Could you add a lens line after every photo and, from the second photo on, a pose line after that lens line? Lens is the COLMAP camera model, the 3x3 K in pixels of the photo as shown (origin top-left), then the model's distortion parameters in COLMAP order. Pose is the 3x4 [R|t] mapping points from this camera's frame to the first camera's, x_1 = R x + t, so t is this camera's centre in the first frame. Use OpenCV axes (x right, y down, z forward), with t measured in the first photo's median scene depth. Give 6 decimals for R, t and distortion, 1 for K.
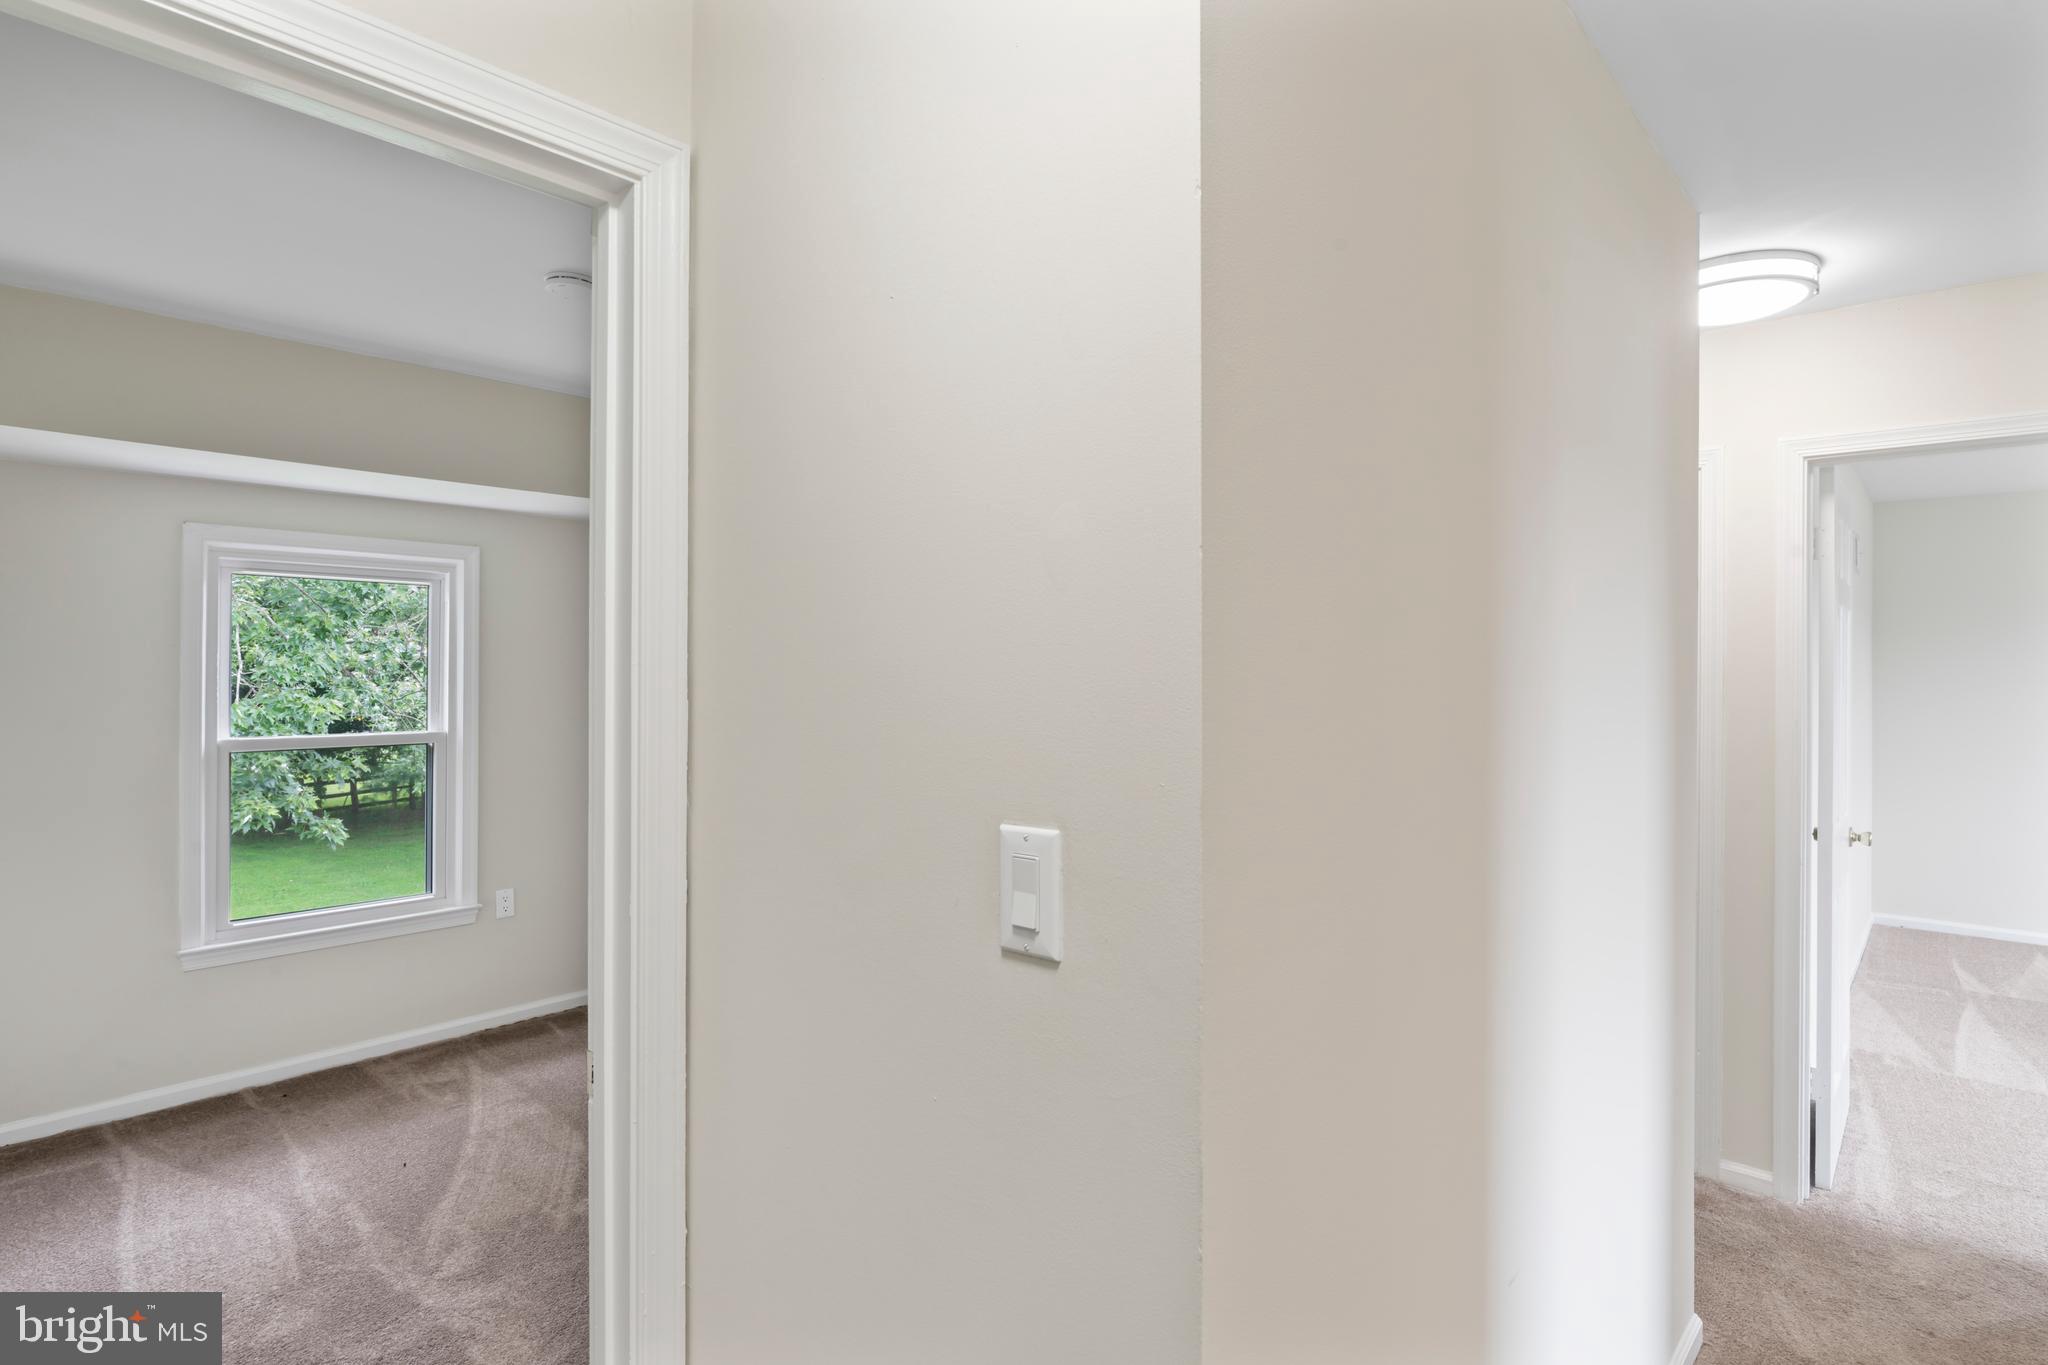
lens RADIAL K [[1083.7, 0, 1026.2], [0, 1083.7, 661.8], [0, 0, 1]] dist [-0.002857, 0.001883]
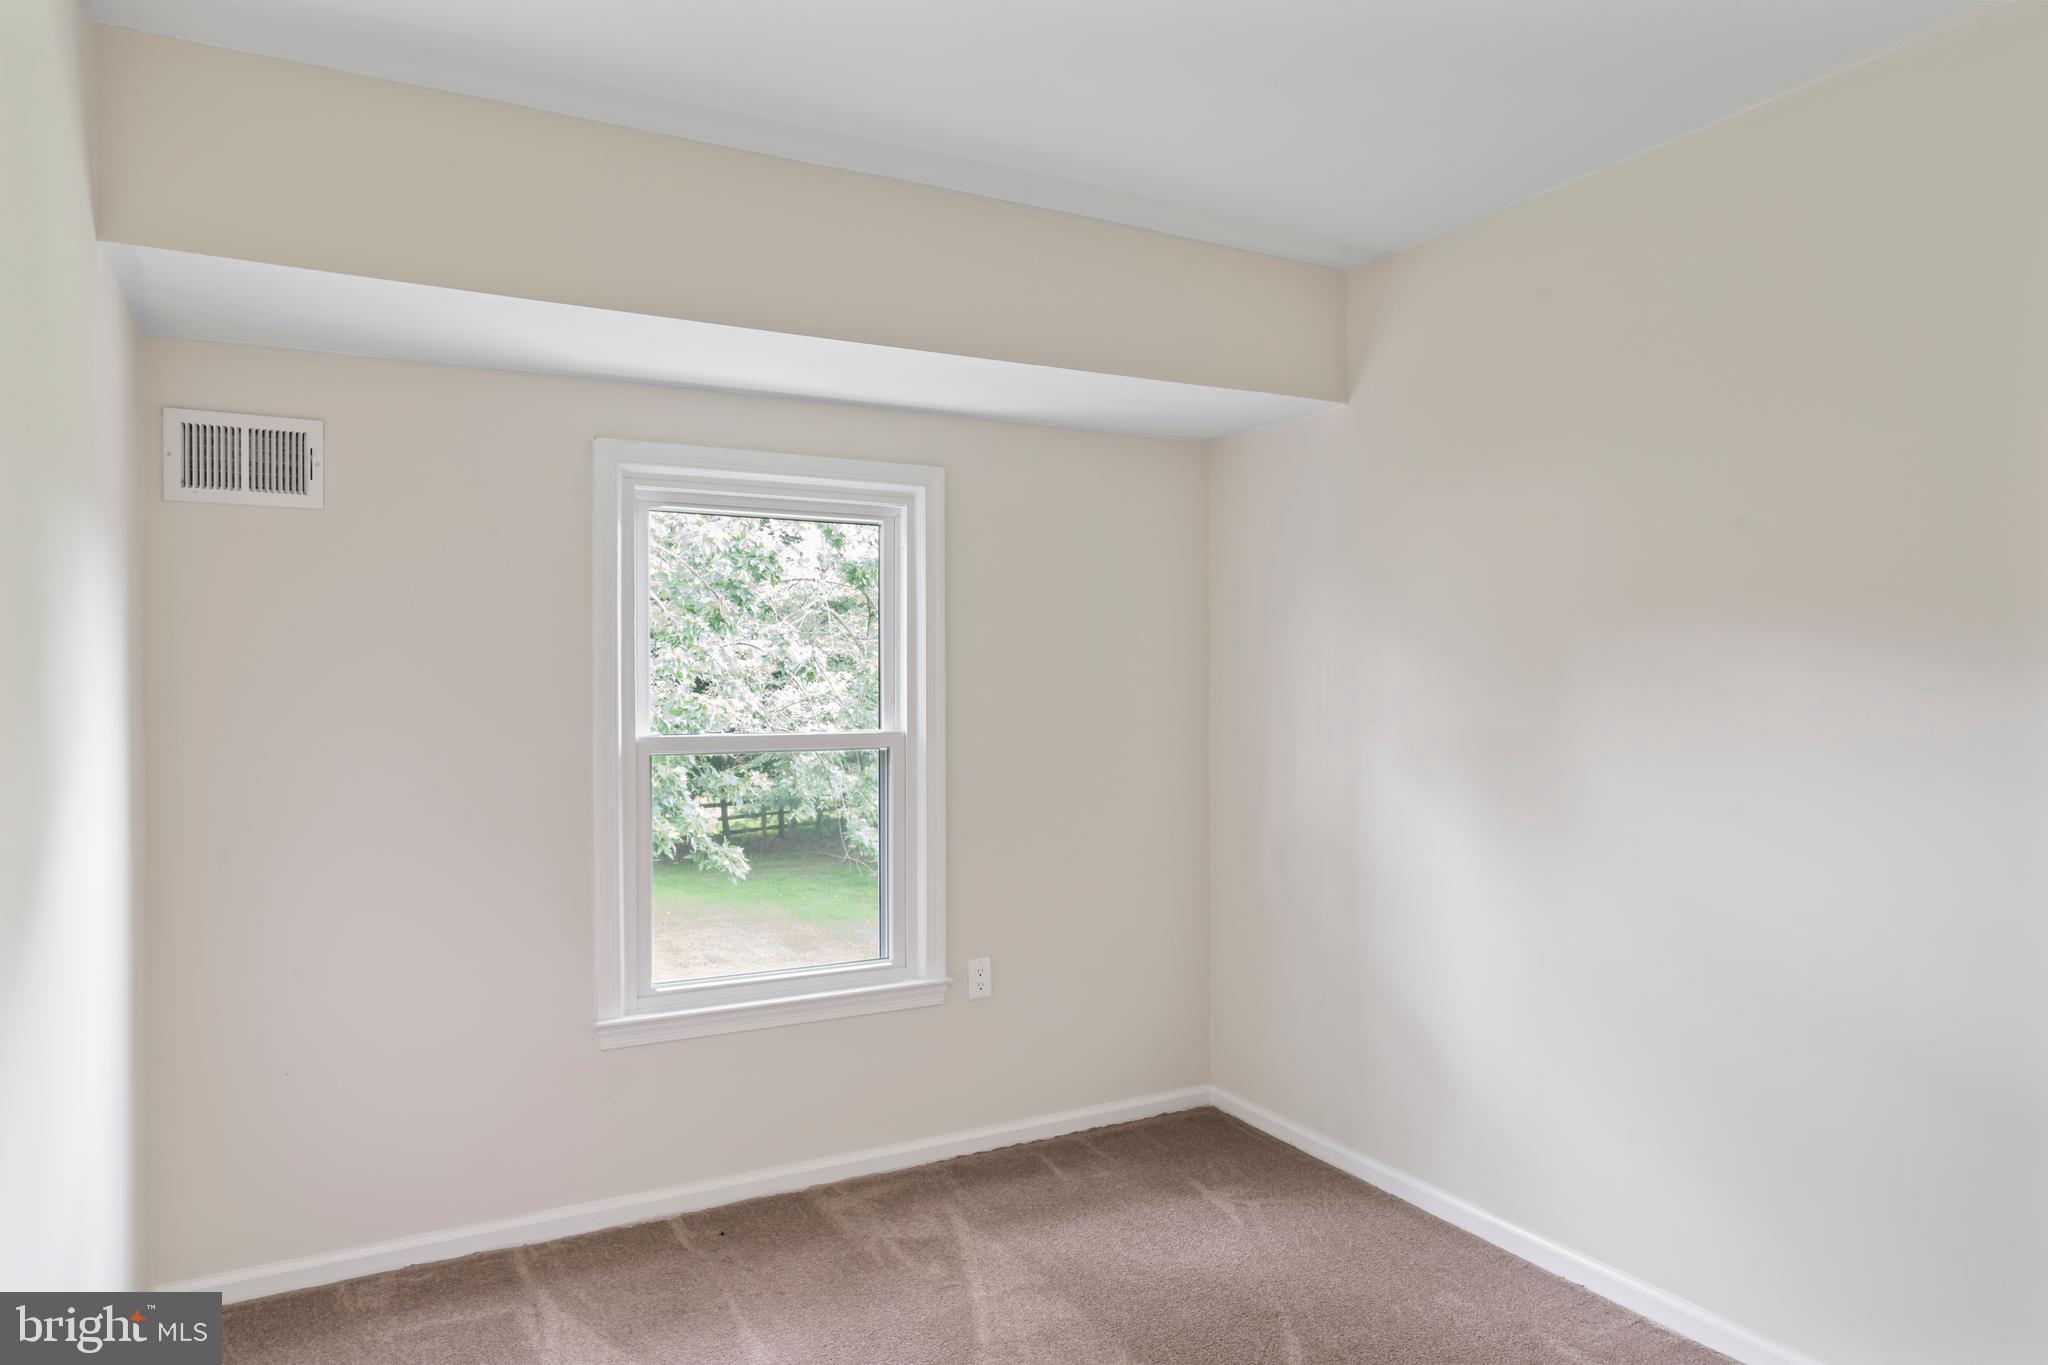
lens RADIAL K [[1378.9, 0, 1040.1], [0, 1378.9, 693.0], [0, 0, 1]] dist [-0.009028, -0.004542]
pose [[0.945749, 0.000652, -0.324898, -0.185696], [0.004890, 0.999856, 0.016243, 0.029577], [0.324862, -0.016950, 0.945609, 0.209003]]
